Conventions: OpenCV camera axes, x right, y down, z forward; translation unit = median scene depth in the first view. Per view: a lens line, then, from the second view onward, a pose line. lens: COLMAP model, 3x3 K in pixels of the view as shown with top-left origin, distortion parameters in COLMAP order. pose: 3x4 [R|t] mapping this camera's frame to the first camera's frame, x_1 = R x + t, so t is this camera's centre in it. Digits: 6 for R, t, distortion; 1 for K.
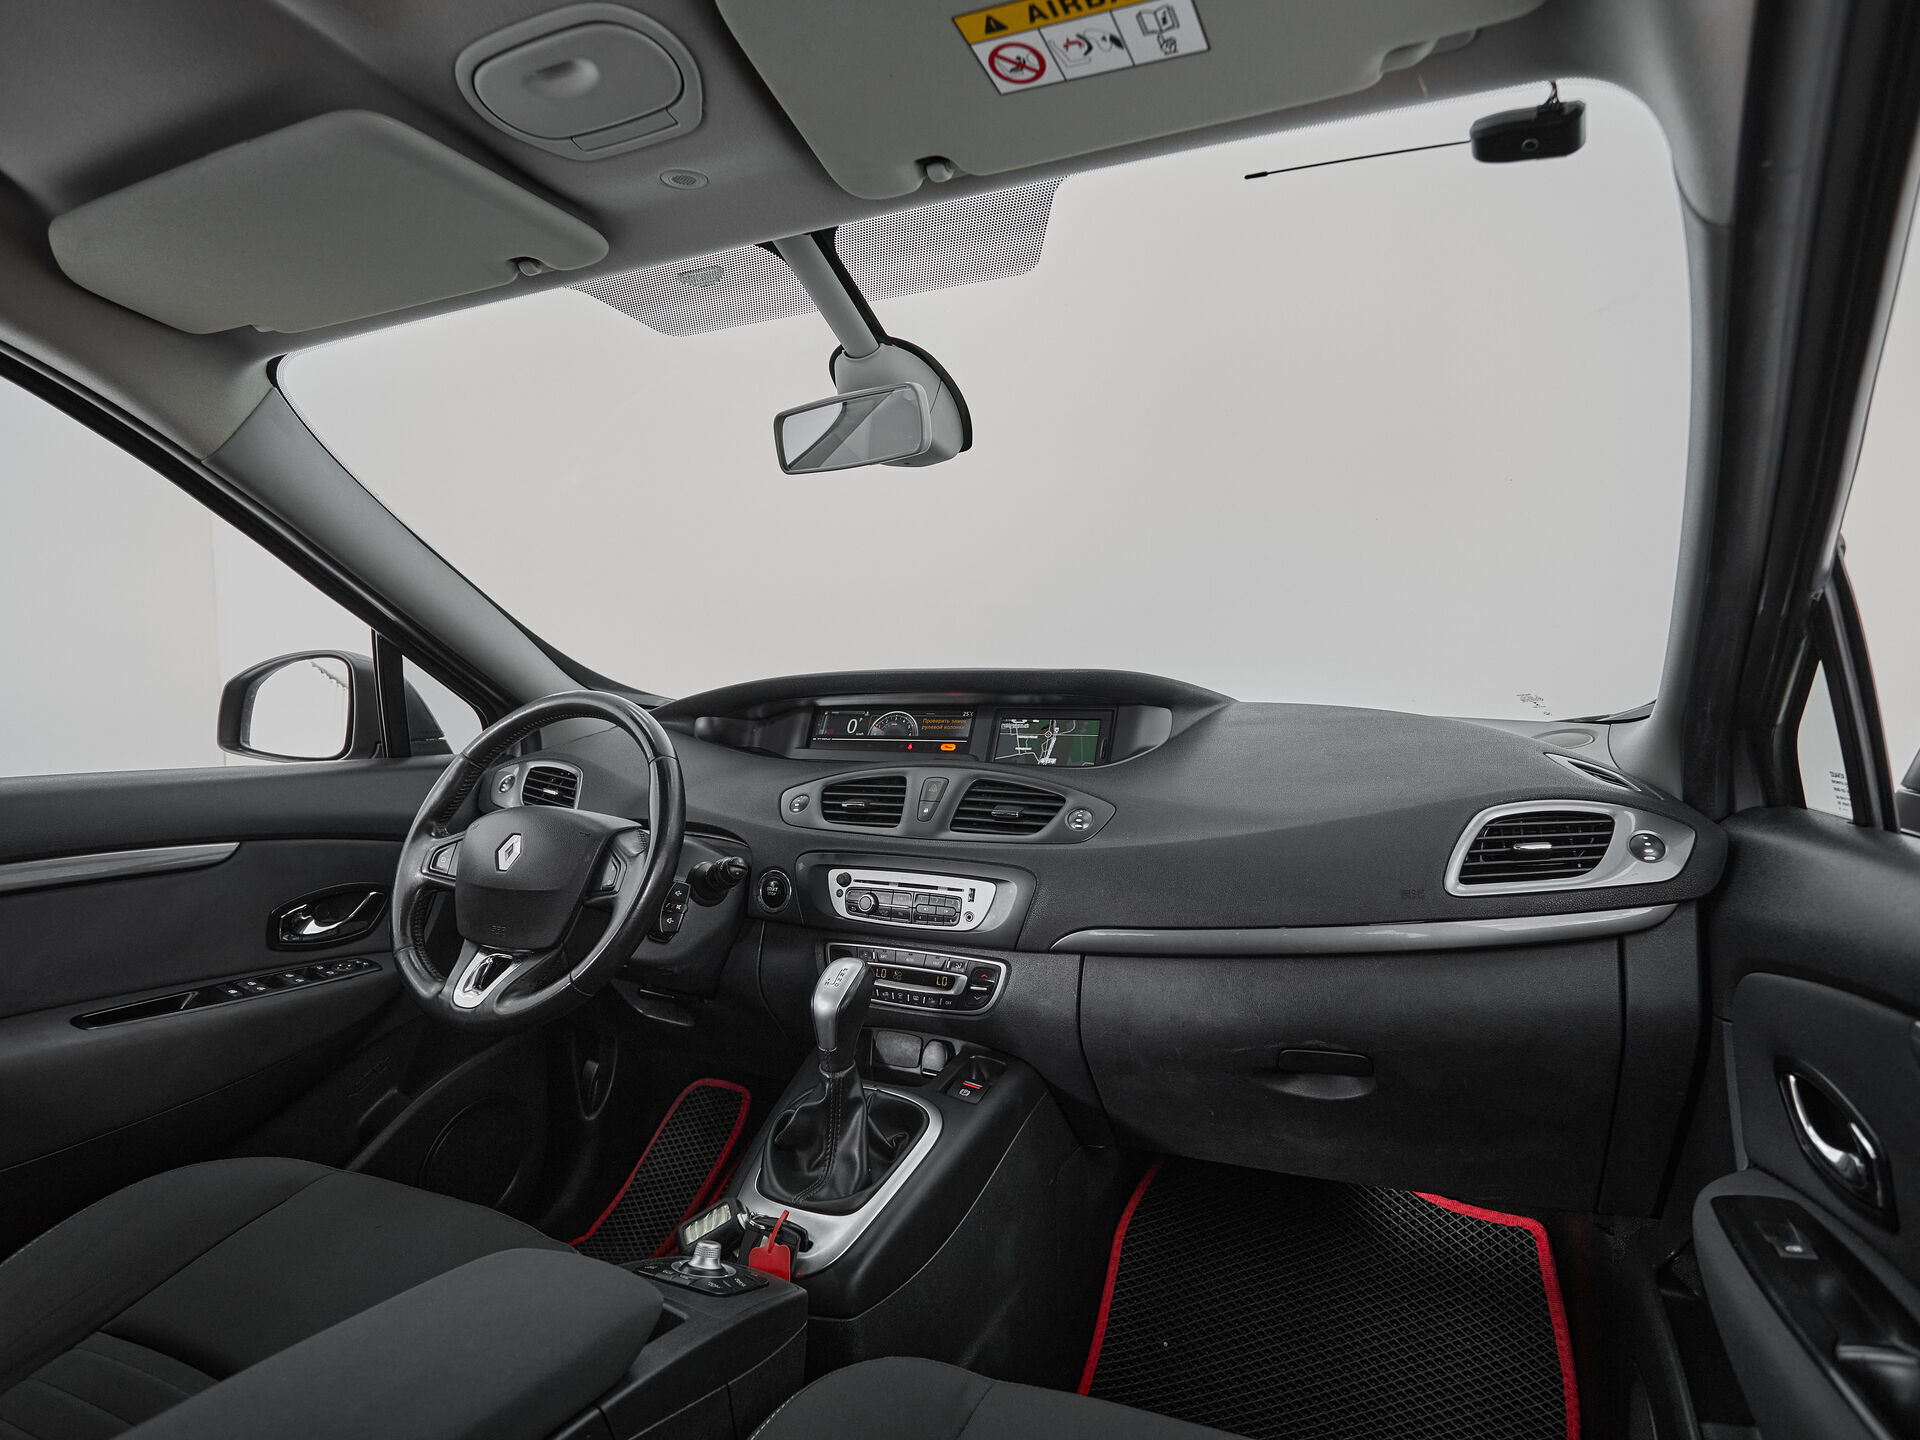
lens RADIAL K [[1016.3, 0, 960.0], [0, 1016.3, 720.0], [0, 0, 1]] dist [-0.001110, 0.000270]
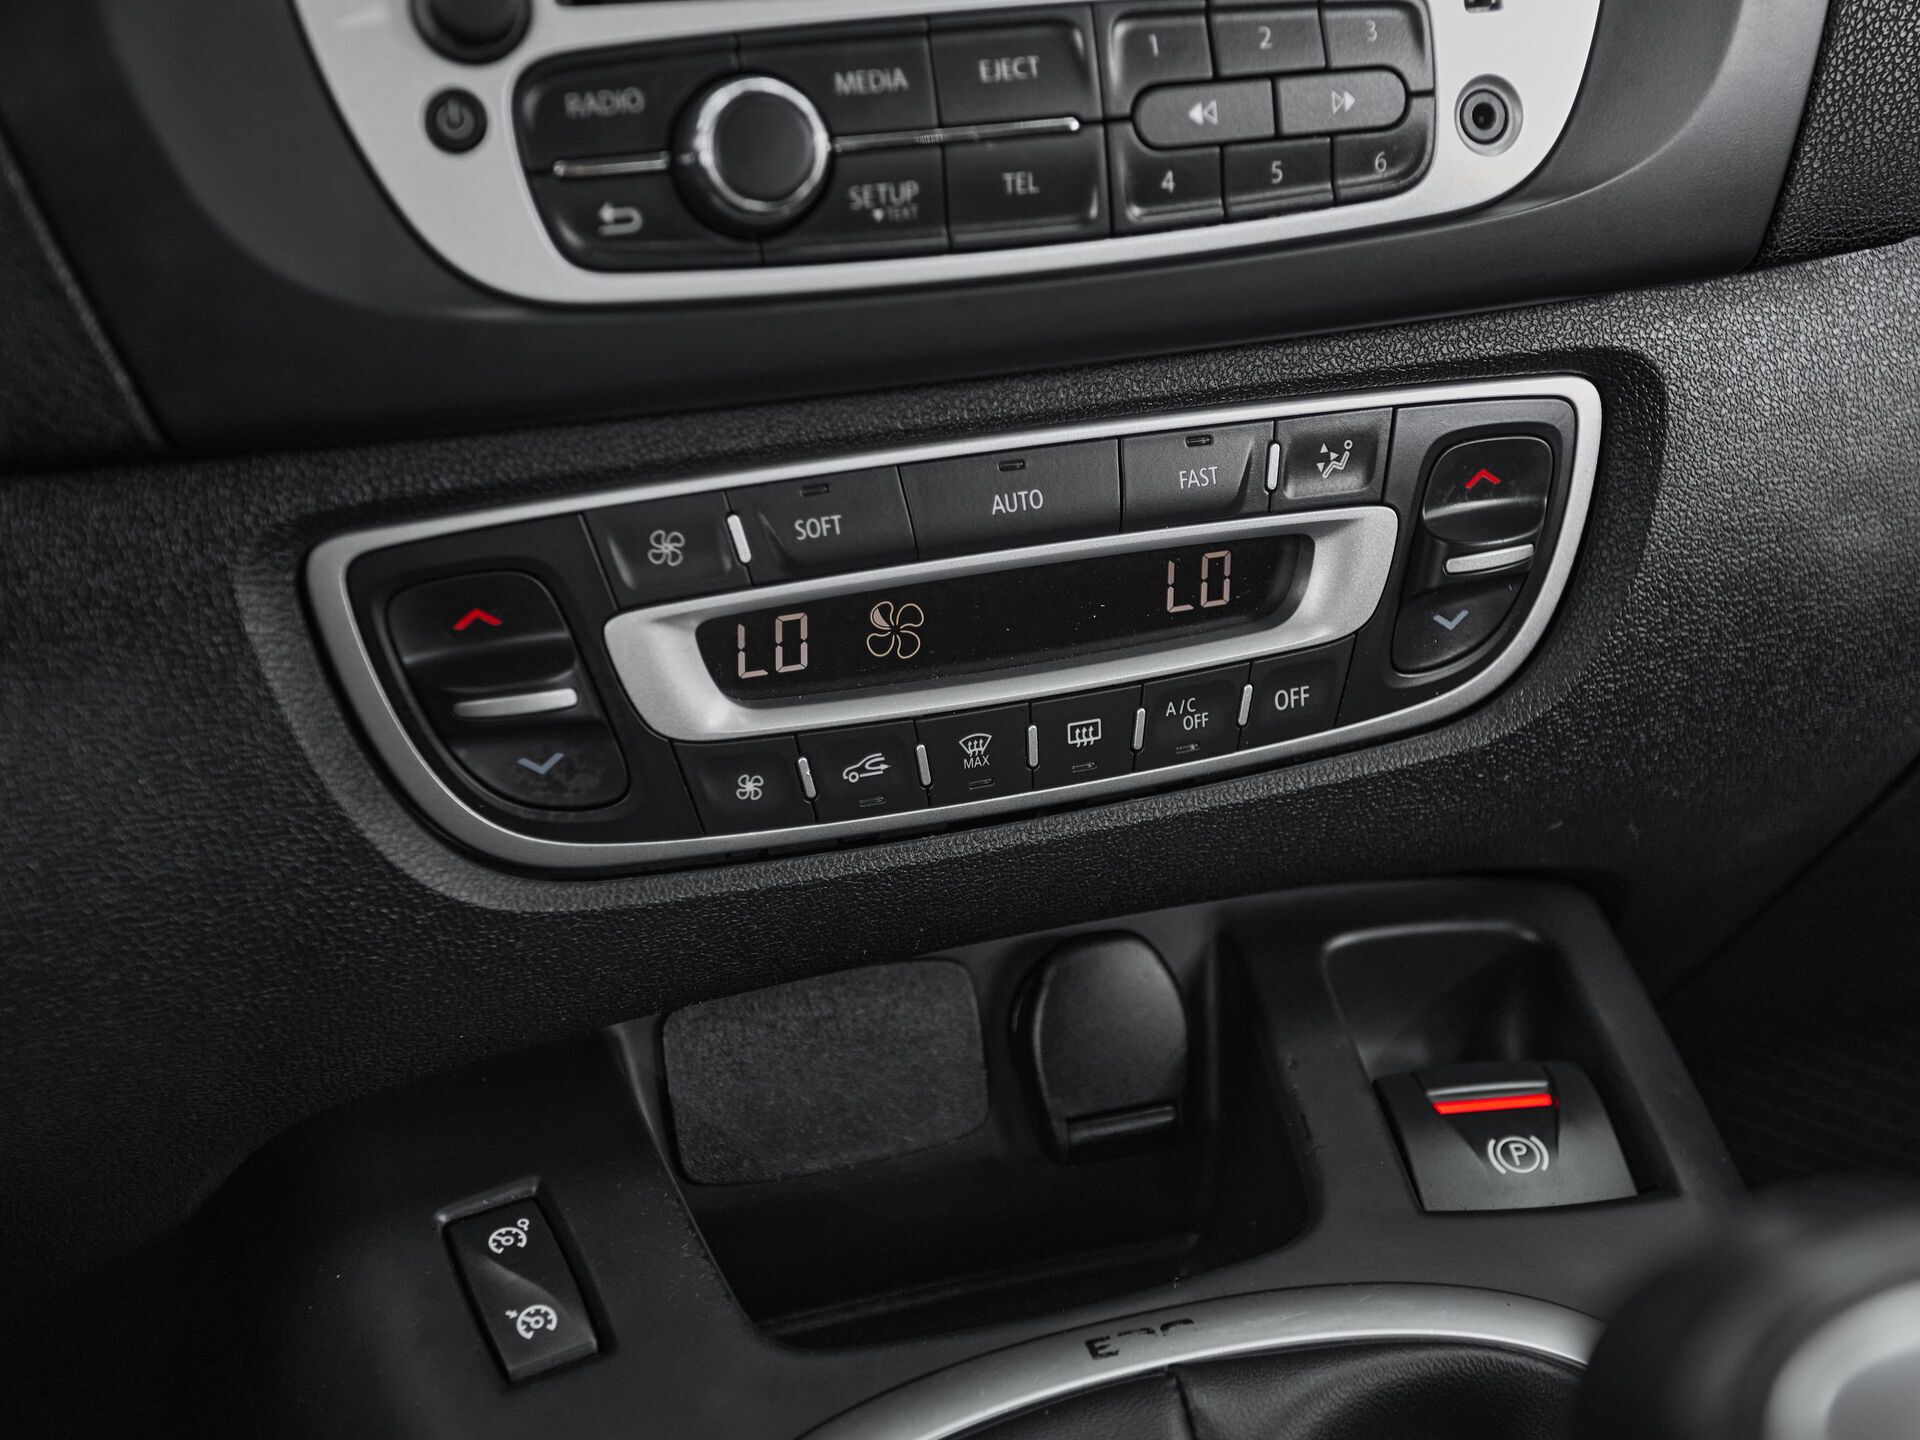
lens RADIAL K [[2426.6, 0, 954.3], [0, 2426.6, 661.3], [0, 0, 1]] dist [0.022776, 0.066293]
pose [[0.729063, -0.263031, 0.631887, -0.278488], [0.059267, 0.944003, 0.324571, 0.140447], [-0.681876, -0.199183, 0.703827, 0.740040]]
